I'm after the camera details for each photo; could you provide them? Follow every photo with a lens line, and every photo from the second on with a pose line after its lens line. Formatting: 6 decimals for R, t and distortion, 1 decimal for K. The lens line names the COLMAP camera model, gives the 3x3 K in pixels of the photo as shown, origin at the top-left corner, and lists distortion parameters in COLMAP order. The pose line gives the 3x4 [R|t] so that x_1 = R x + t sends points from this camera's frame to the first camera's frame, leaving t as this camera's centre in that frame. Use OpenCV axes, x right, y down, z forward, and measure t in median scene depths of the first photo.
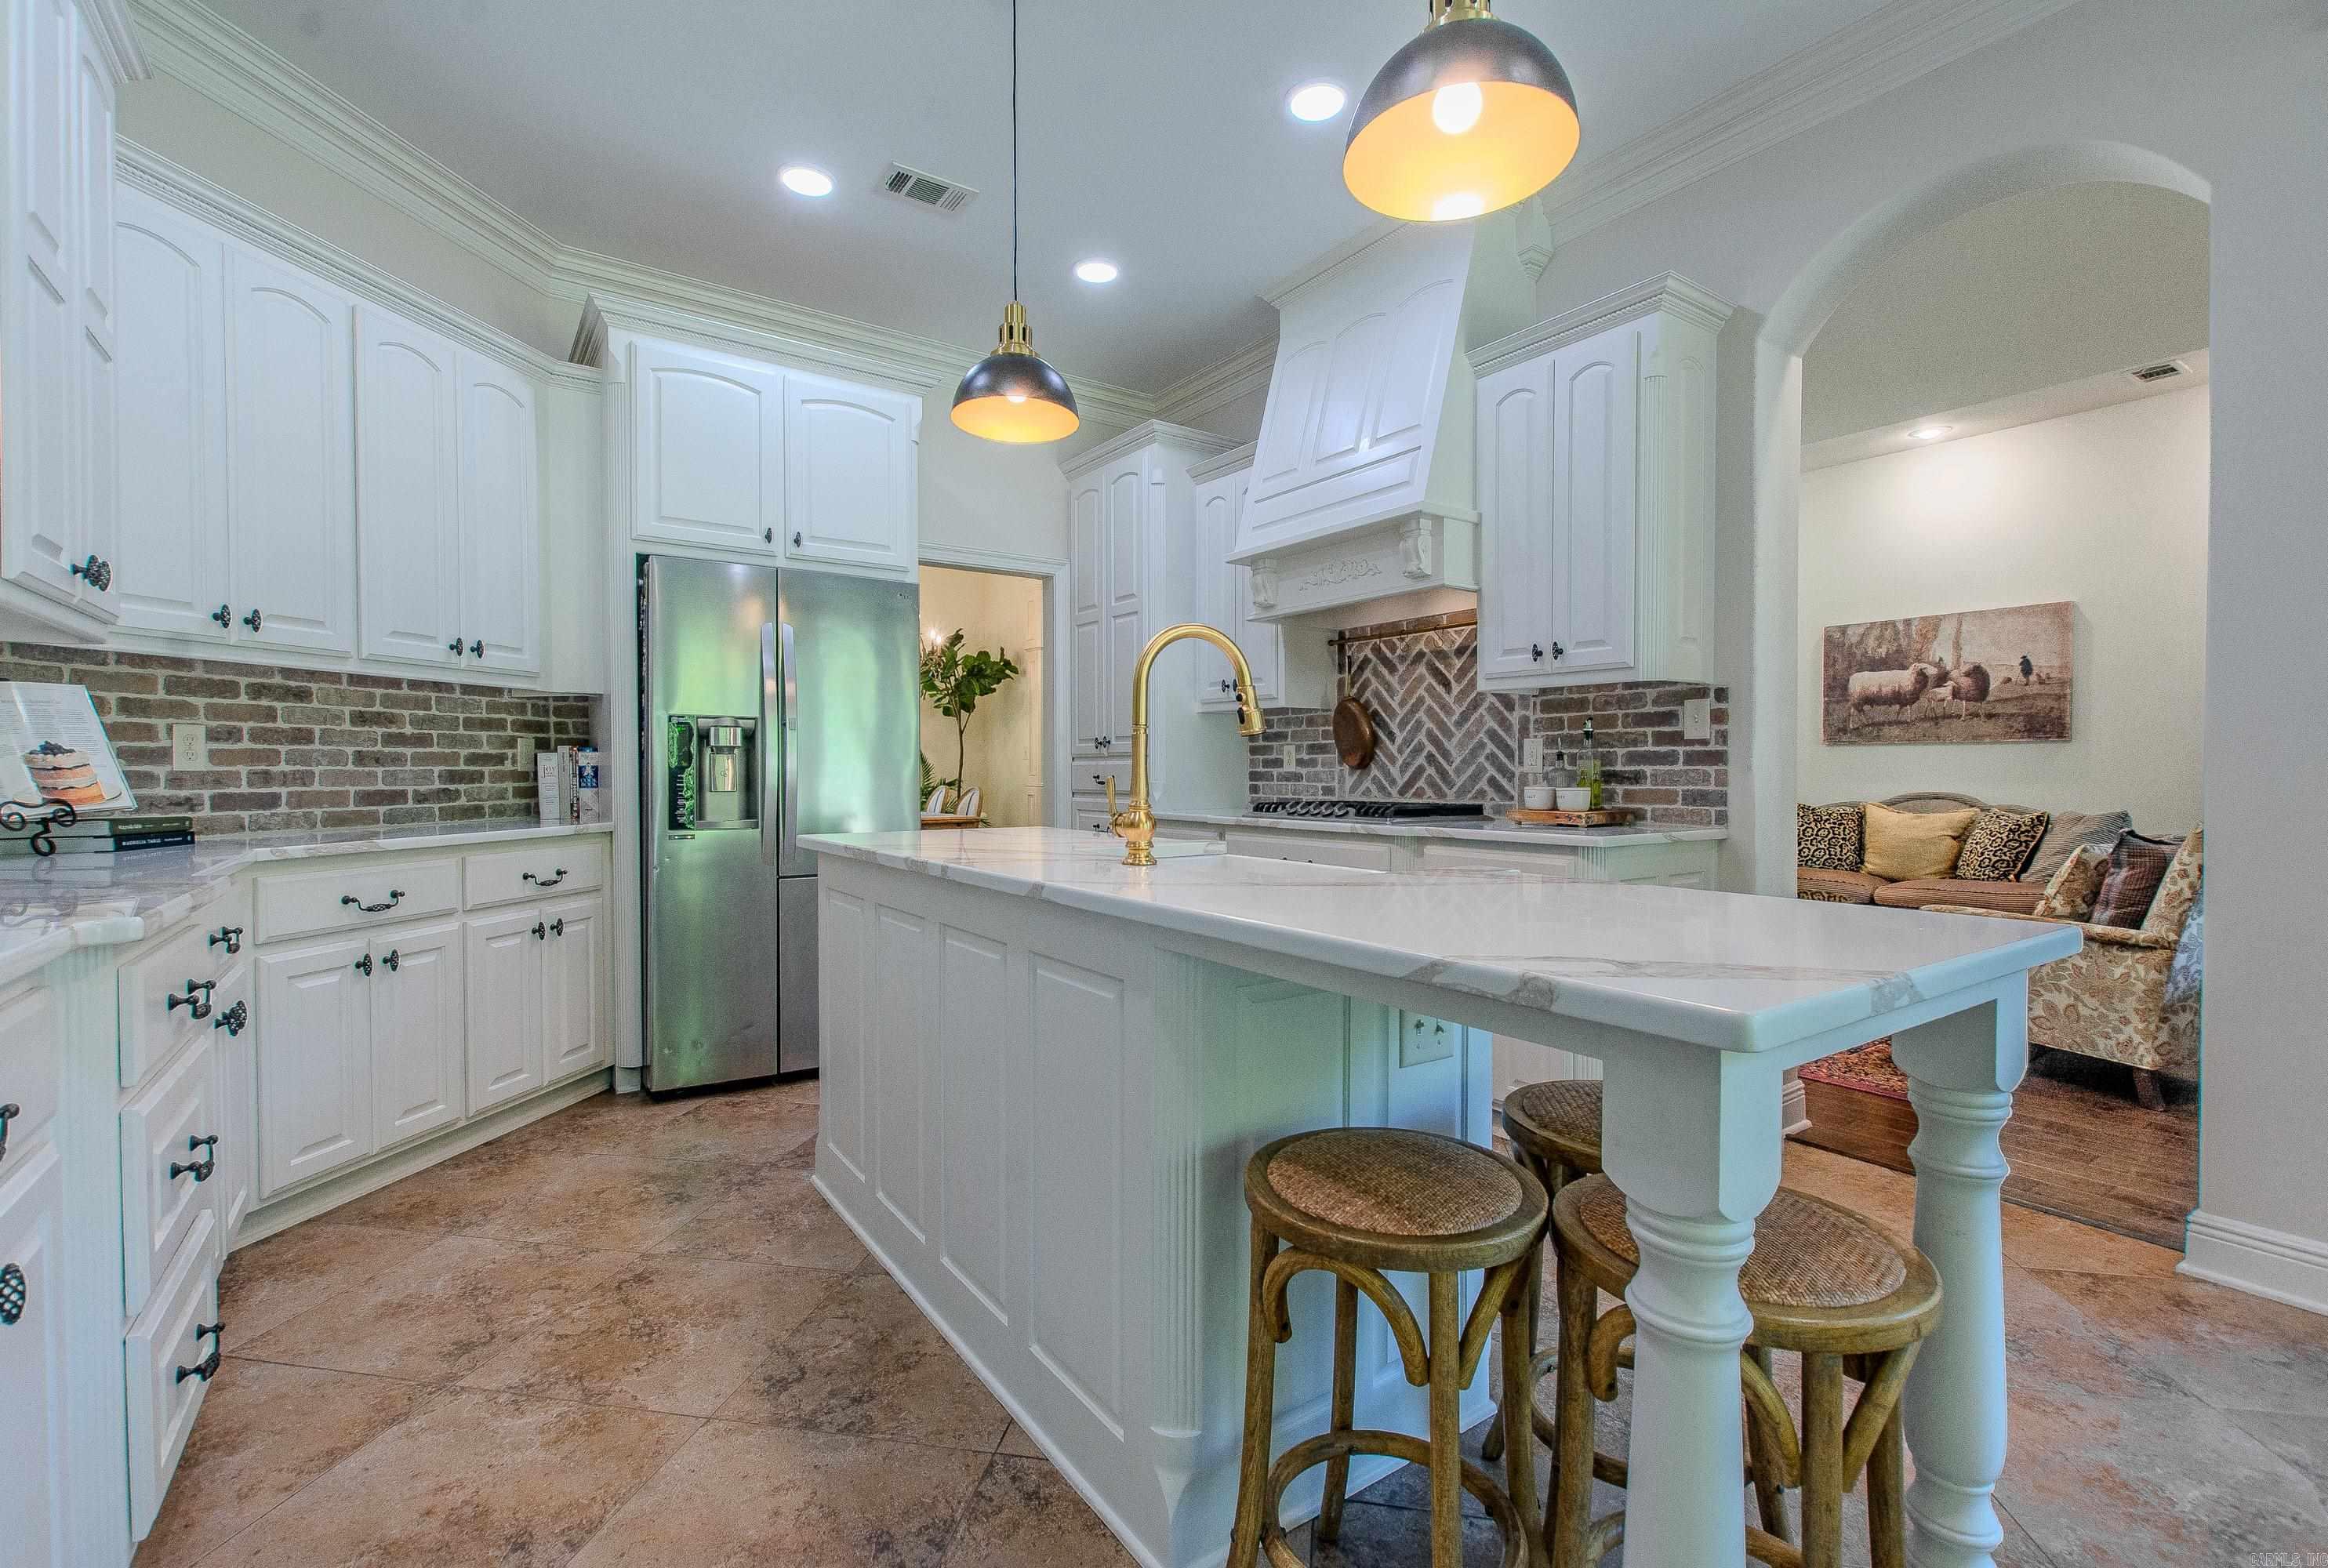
lens RADIAL K [[1020.8, 0, 1164.6], [0, 1020.8, 785.4], [0, 0, 1]] dist [0.001454, -0.000010]
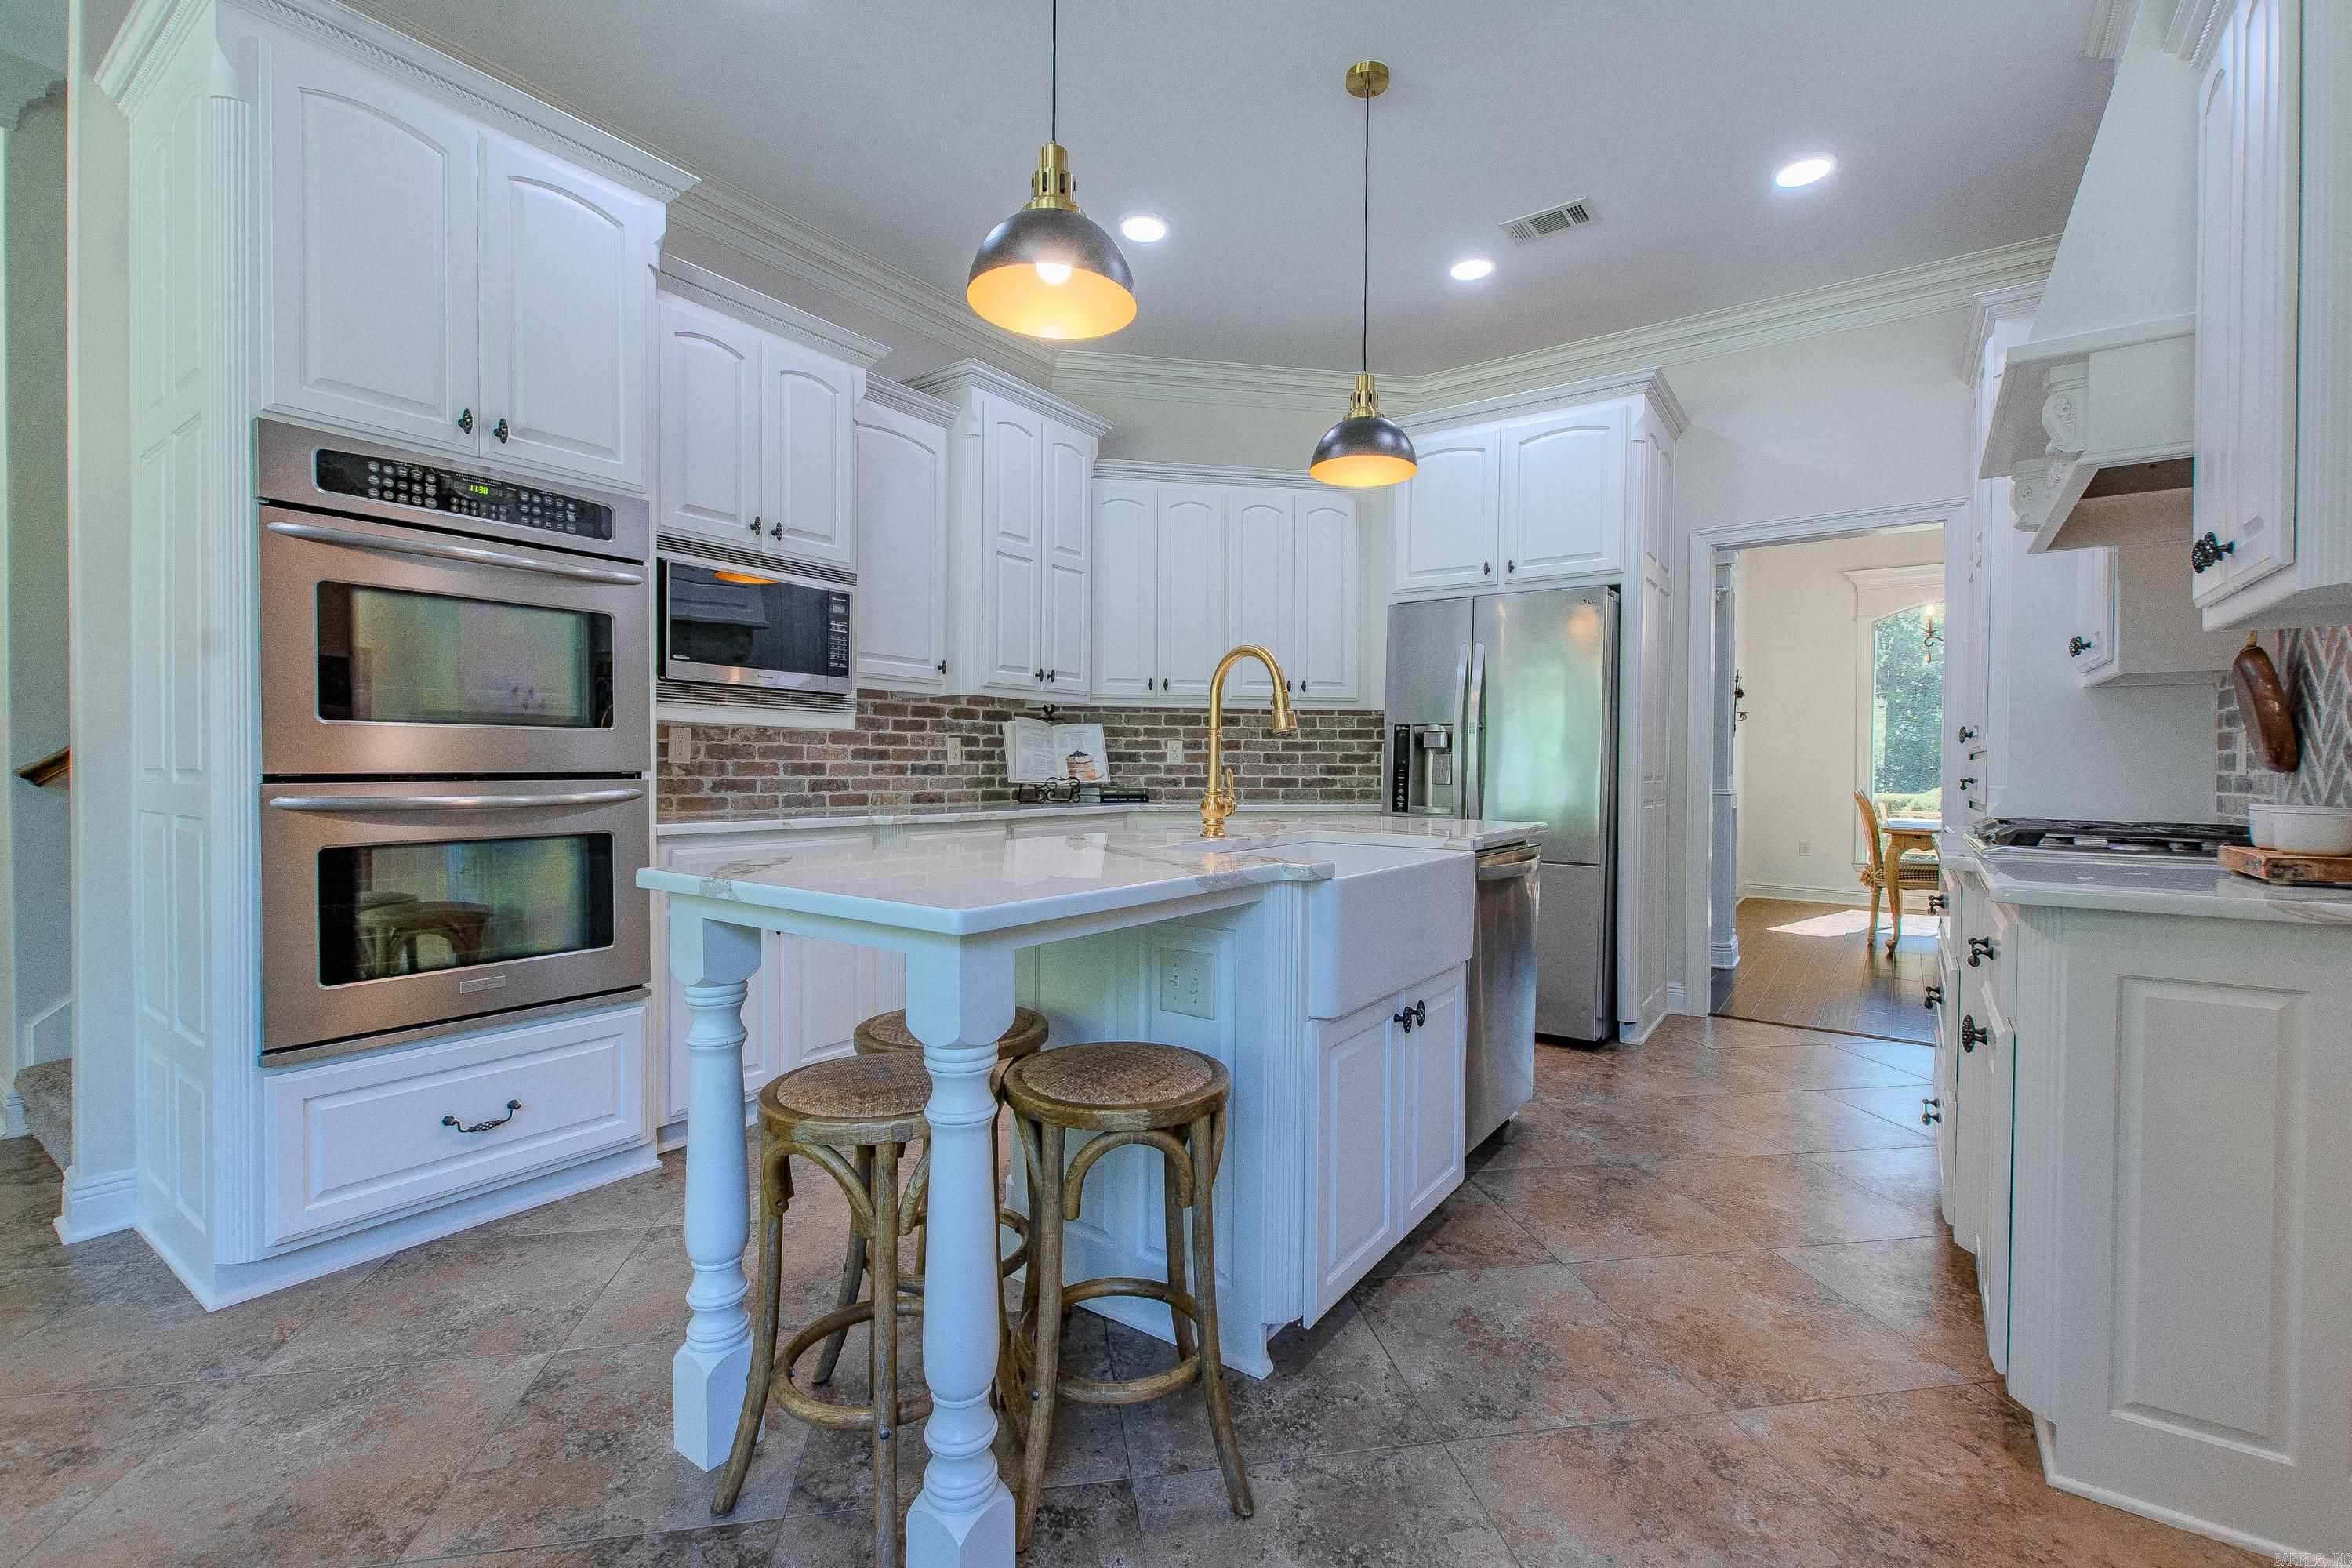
lens RADIAL K [[1022.1, 0, 1178.0], [0, 1022.1, 774.7], [0, 0, 1]] dist [0.004148, -0.000127]
pose [[0.343242, 0.011838, -0.939172, 0.694053], [-0.022633, 0.999734, 0.004329, -0.003893], [0.938974, 0.019771, 0.343419, 0.304481]]
